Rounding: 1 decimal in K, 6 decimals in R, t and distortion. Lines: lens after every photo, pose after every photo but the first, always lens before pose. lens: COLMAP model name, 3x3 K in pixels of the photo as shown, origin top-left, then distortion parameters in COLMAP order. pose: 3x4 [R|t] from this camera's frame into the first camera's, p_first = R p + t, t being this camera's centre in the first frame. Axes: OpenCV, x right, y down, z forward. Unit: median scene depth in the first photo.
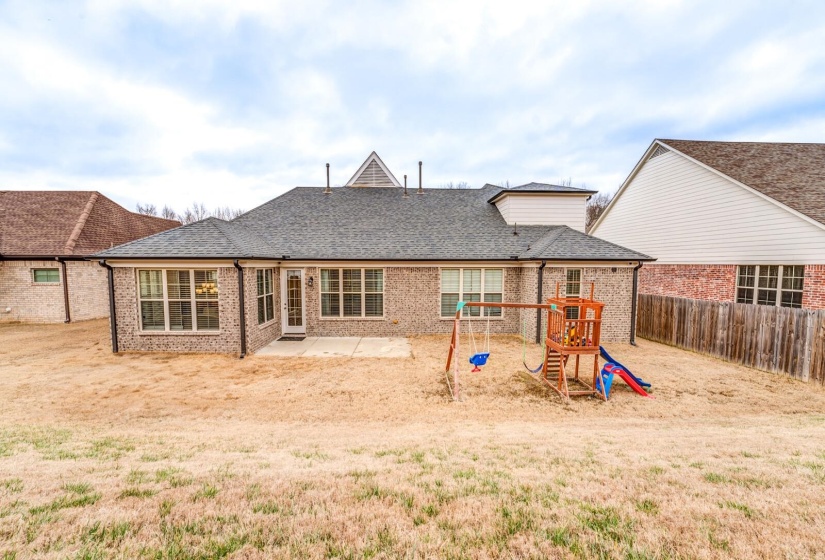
lens RADIAL K [[343.5, 0, 411.9], [0, 343.5, 277.1], [0, 0, 1]] dist [-0.016999, -0.000208]
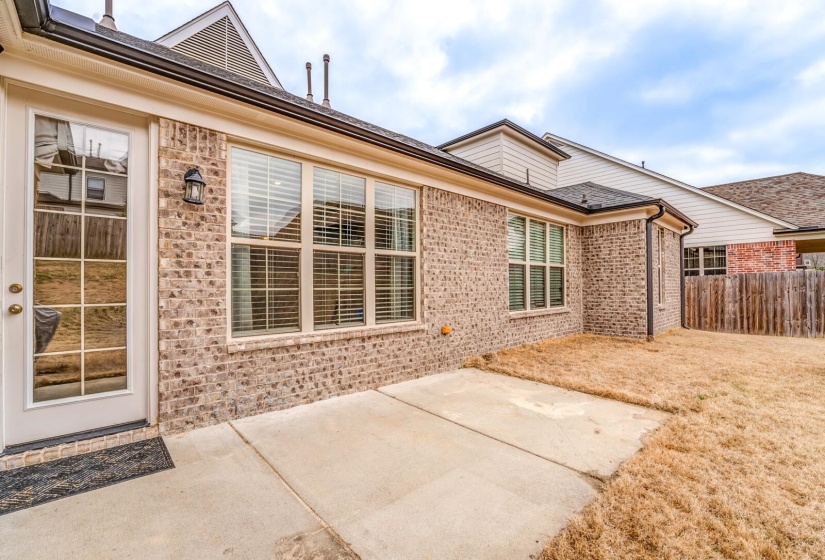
lens RADIAL K [[343.5, 0, 411.9], [0, 343.5, 277.1], [0, 0, 1]] dist [-0.016999, -0.000208]
pose [[0.753081, 0.014179, 0.657775, -0.331222], [0.031781, 0.997817, -0.057895, 0.090997], [-0.657159, 0.064504, 0.750987, 0.729331]]
